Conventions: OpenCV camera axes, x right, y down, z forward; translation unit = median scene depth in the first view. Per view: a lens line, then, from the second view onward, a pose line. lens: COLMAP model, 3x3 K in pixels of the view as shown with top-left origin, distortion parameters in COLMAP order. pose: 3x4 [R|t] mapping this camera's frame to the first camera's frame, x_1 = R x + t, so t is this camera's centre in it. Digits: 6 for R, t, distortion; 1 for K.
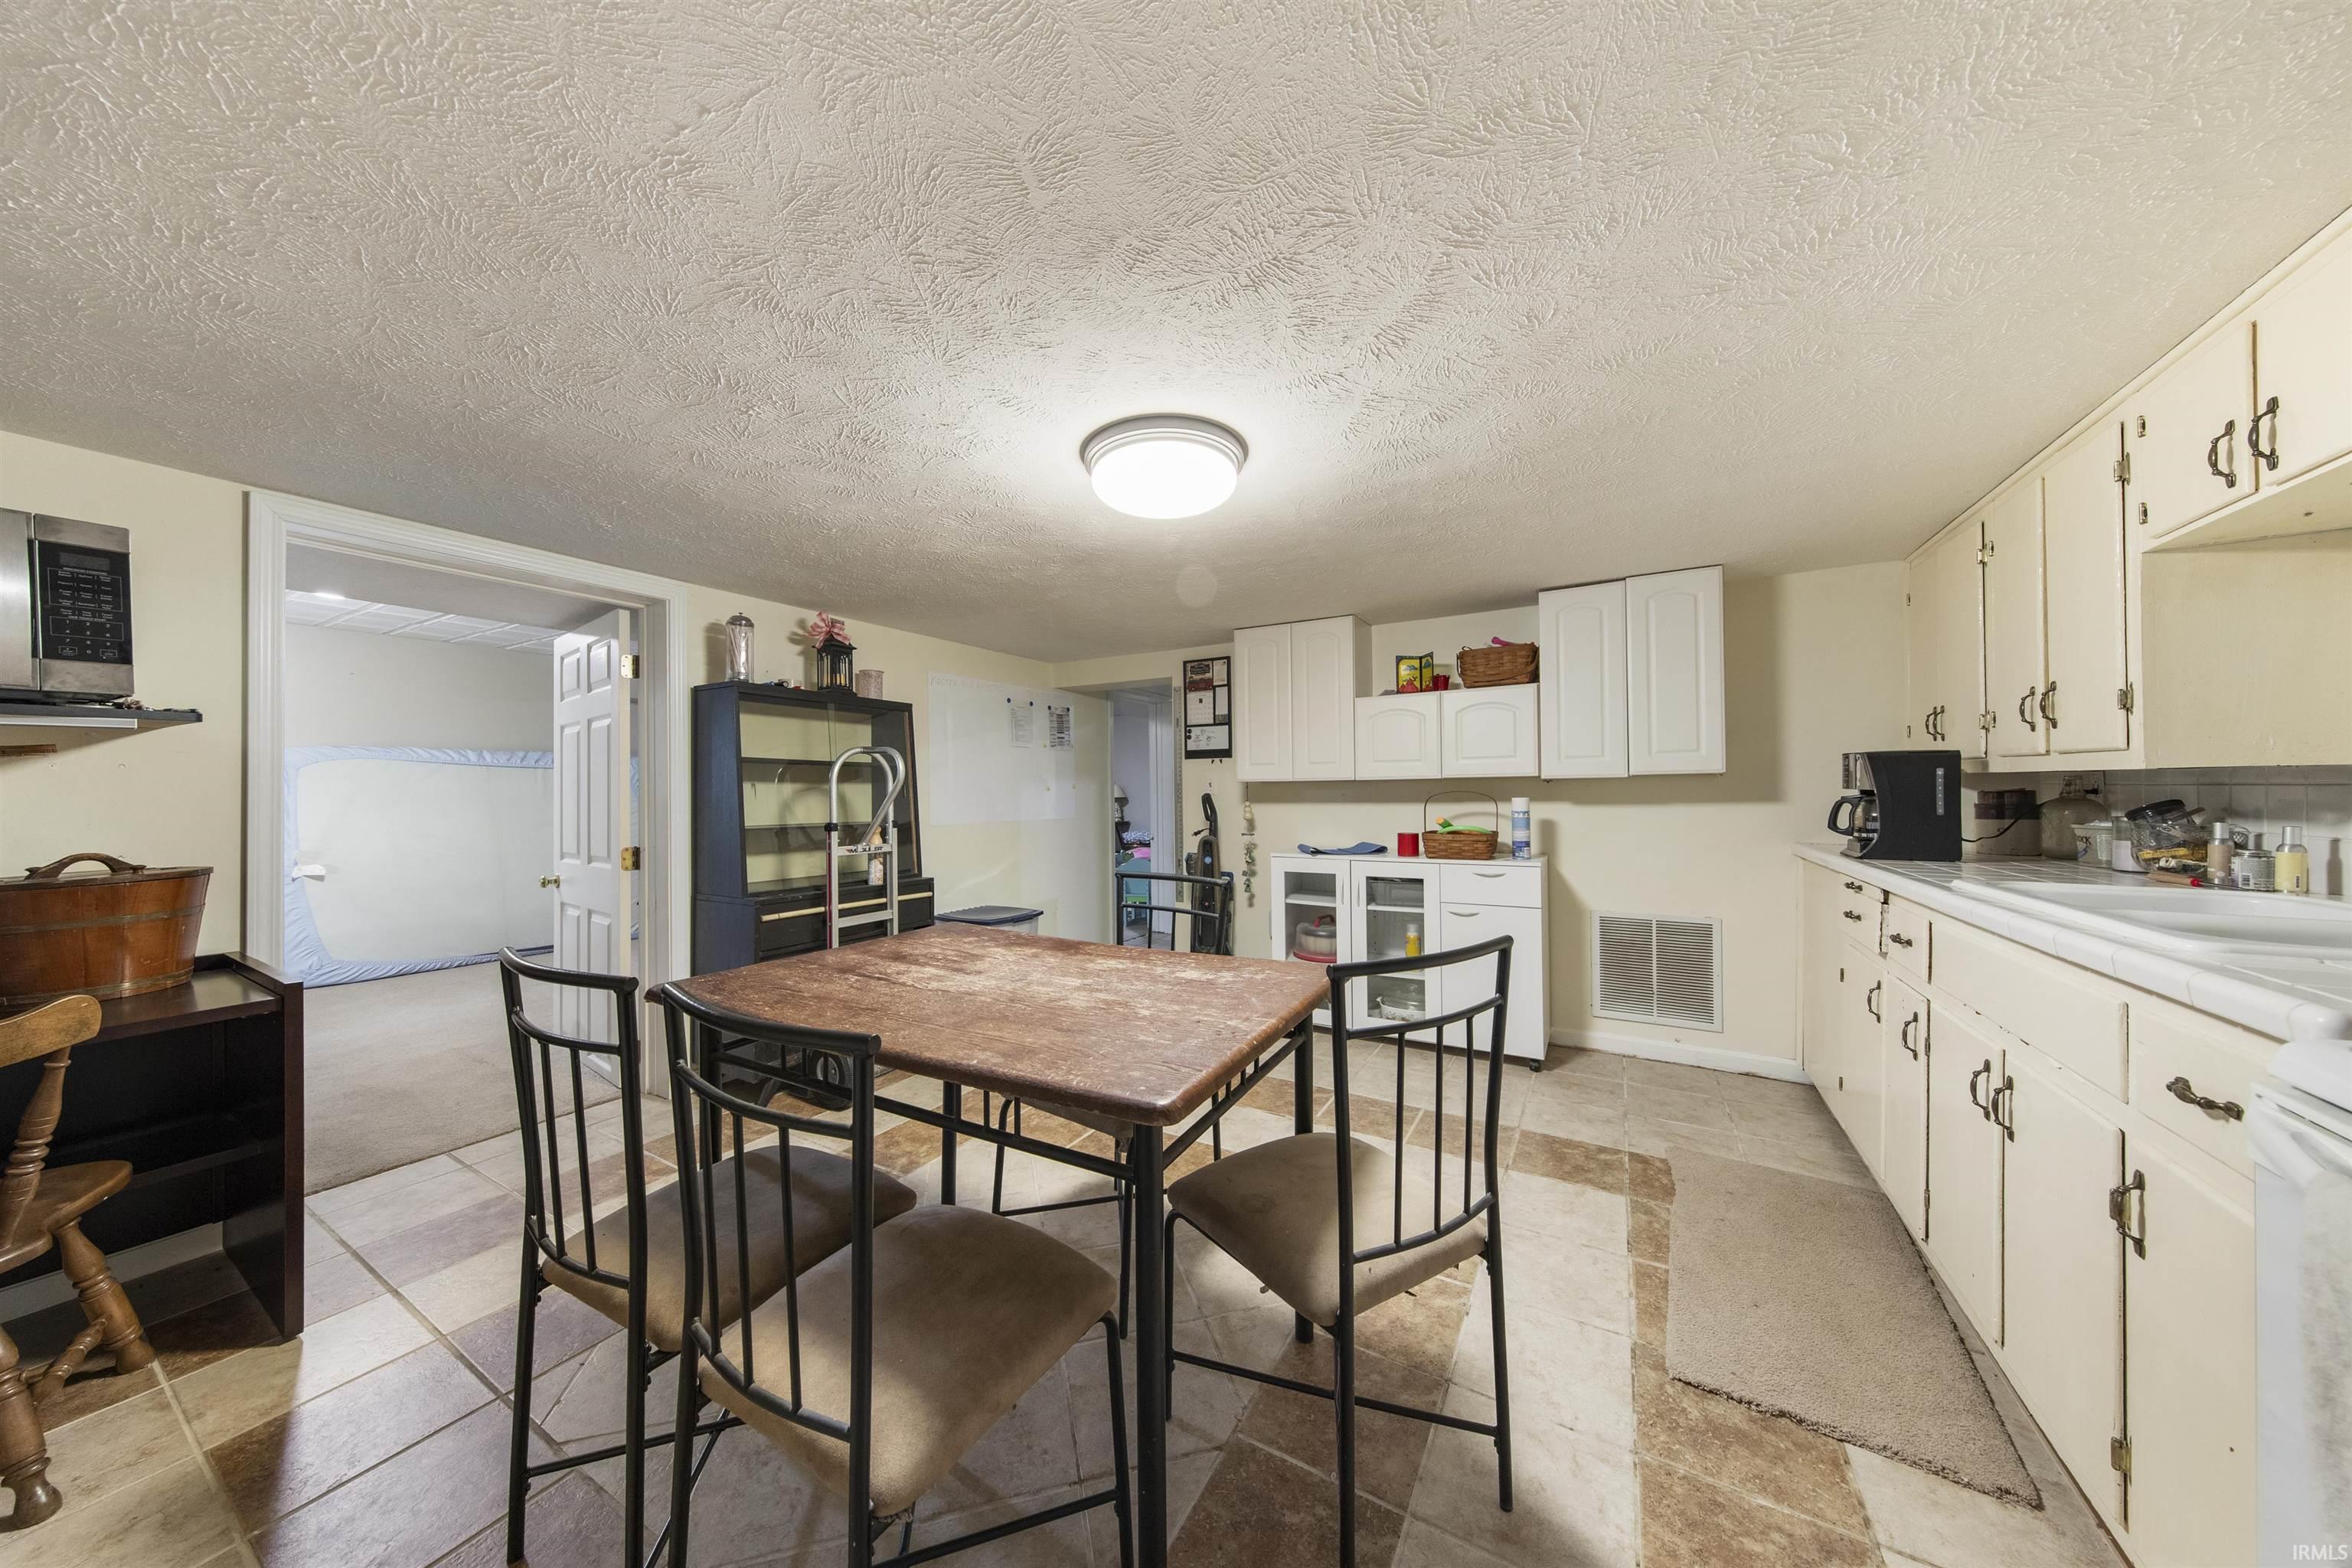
lens RADIAL K [[742.1, 0, 1180.3], [0, 742.1, 789.6], [0, 0, 1]] dist [0.001225, 0.000019]
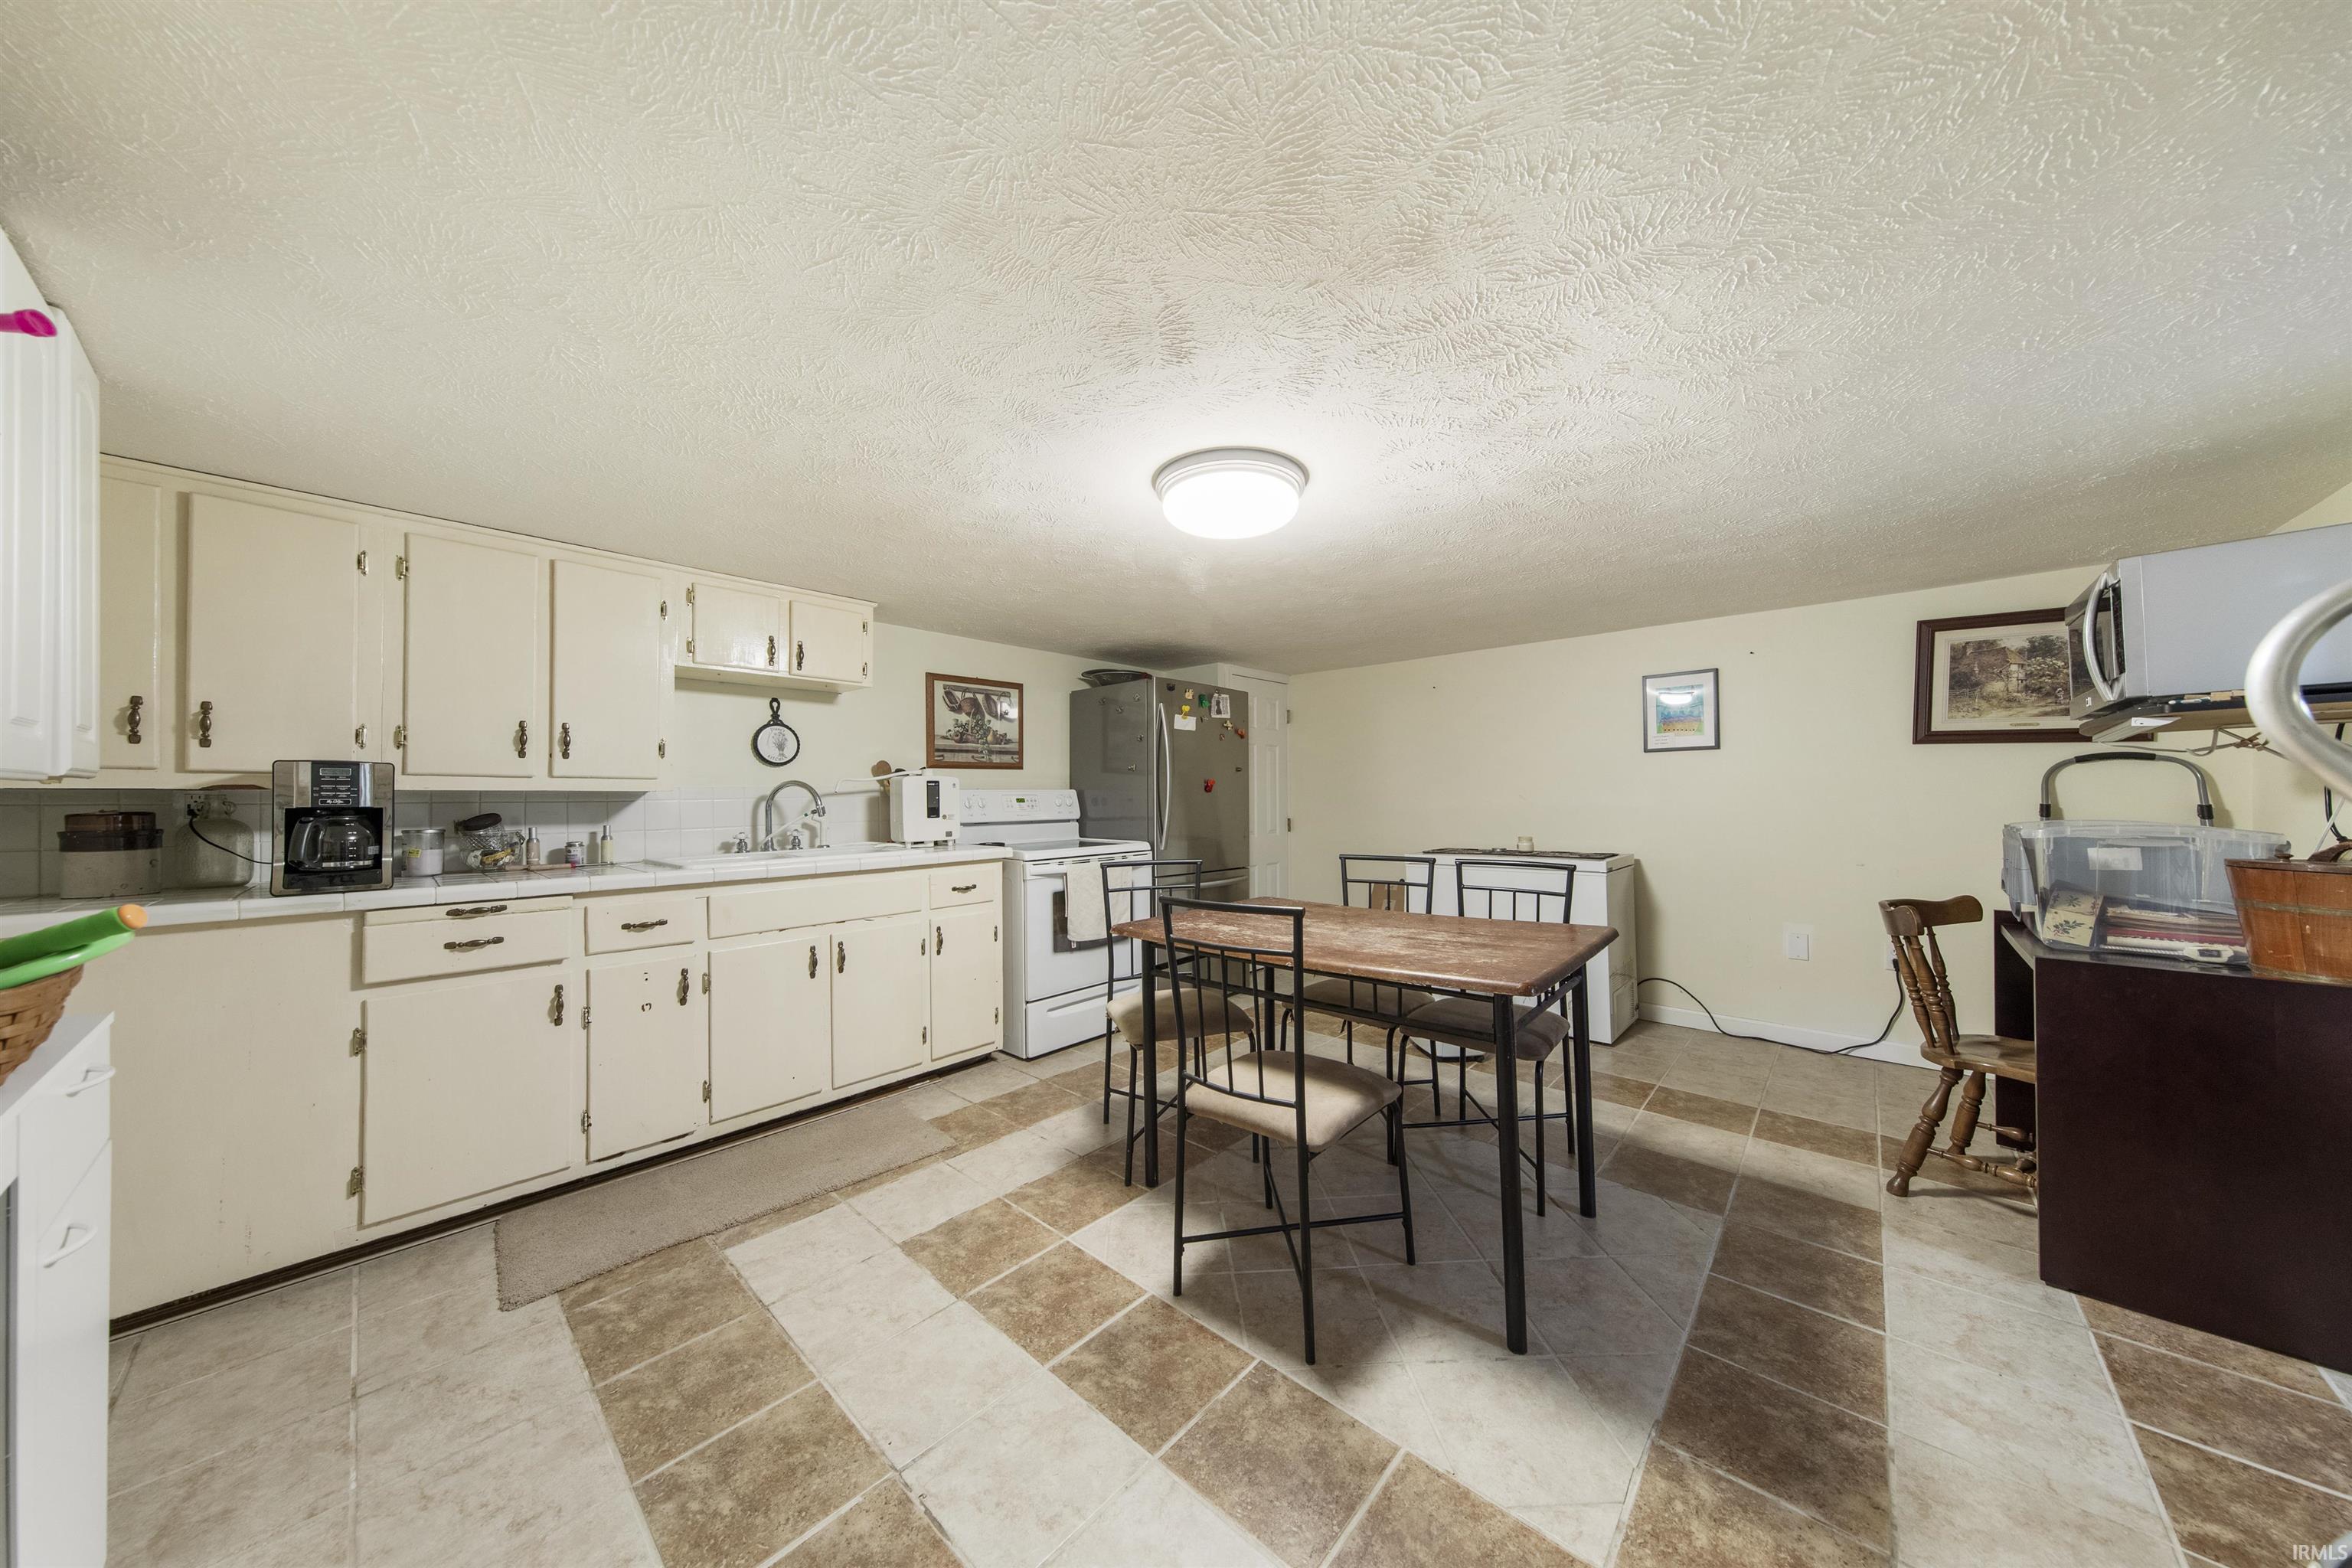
lens RADIAL K [[747.0, 0, 1182.5], [0, 747.0, 795.0], [0, 0, 1]] dist [0.005184, -0.000025]
pose [[-0.978780, 0.012517, 0.204531, -0.105171], [0.012273, 0.999922, -0.002463, -0.000321], [-0.204546, 0.000099, -0.978857, 1.285363]]
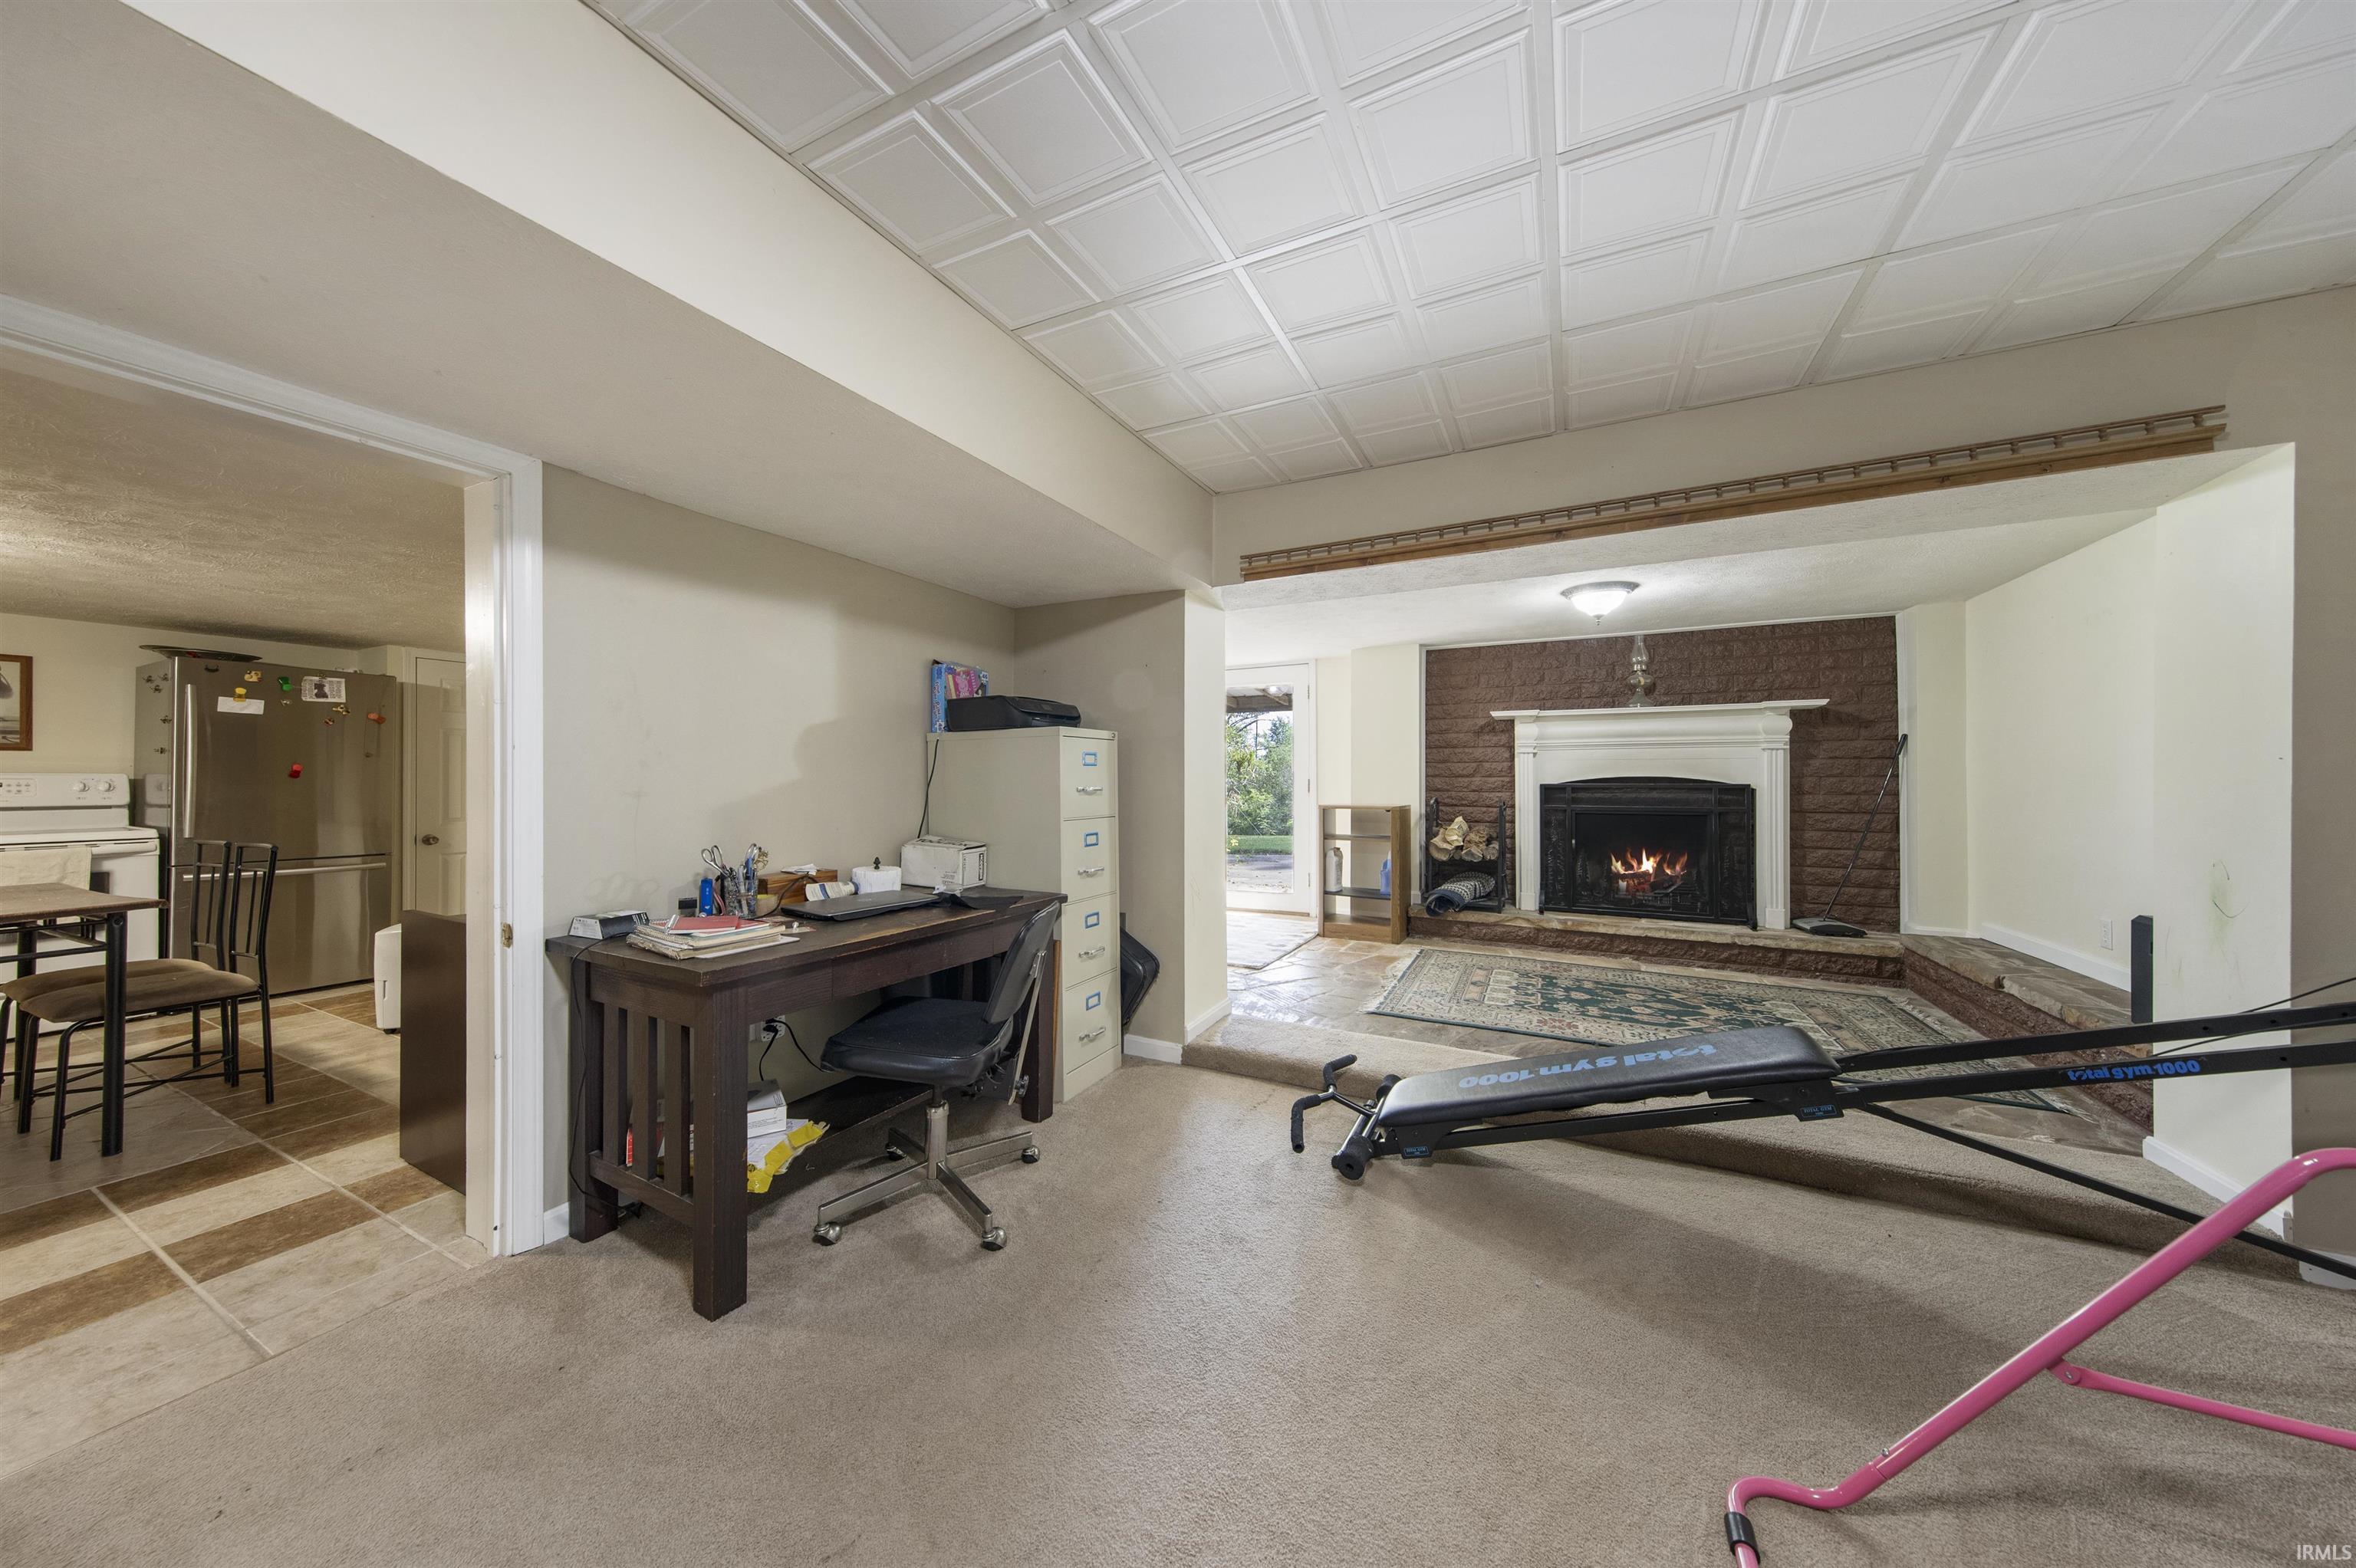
lens RADIAL K [[767.7, 0, 1180.2], [0, 767.7, 775.4], [0, 0, 1]] dist [0.001013, 0.000032]
pose [[-0.998189, 0.005387, -0.059912, -1.413094], [0.005936, 0.999942, -0.008979, 0.010277], [0.059861, -0.009319, -0.998163, 1.404460]]
